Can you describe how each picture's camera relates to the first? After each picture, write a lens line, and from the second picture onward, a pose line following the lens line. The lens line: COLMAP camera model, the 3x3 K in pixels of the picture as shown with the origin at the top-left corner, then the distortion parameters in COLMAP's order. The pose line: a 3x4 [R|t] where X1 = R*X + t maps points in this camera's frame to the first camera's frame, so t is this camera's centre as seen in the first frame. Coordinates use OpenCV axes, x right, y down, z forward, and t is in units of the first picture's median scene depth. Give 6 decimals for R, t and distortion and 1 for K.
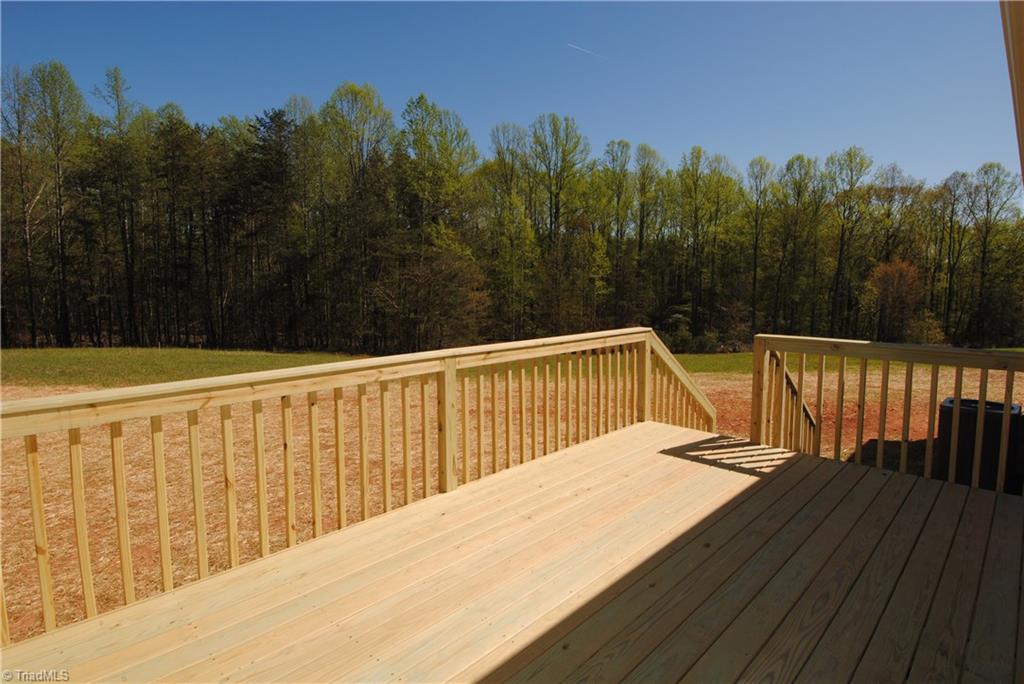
lens RADIAL K [[531.3, 0, 524.7], [0, 531.3, 333.1], [0, 0, 1]] dist [0.030329, -0.039013]
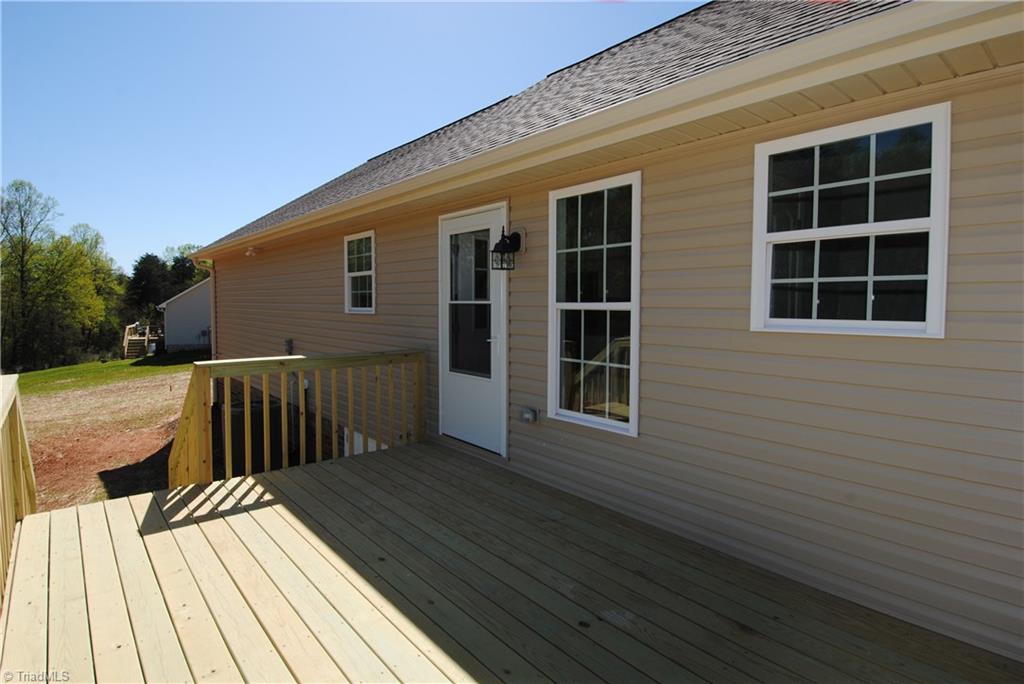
lens RADIAL K [[531.3, 0, 517.5], [0, 531.3, 333.3], [0, 0, 1]] dist [0.030329, -0.039013]
pose [[0.112794, -0.060205, 0.991793, -0.412790], [0.096381, 0.994119, 0.049385, -0.042144], [-0.988933, 0.090020, 0.117933, 0.378016]]
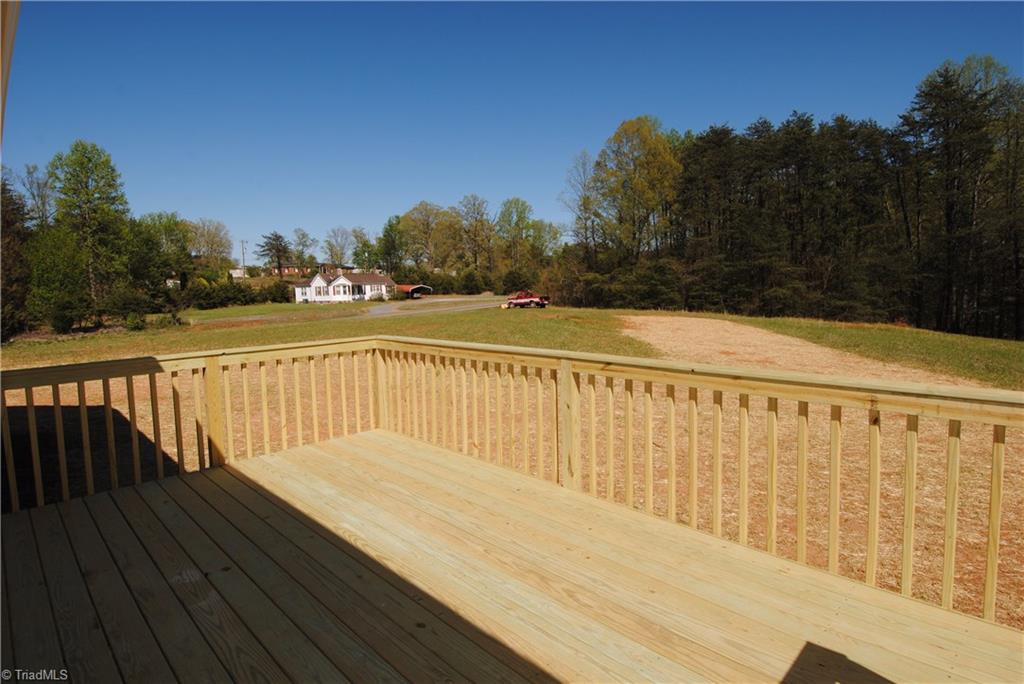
lens RADIAL K [[531.3, 0, 522.3], [0, 531.3, 336.1], [0, 0, 1]] dist [0.030329, -0.039013]
pose [[-0.022343, 0.093642, -0.995355, 0.704947], [-0.072085, 0.992861, 0.095025, -0.071952], [0.997148, 0.073874, -0.015433, 0.737796]]
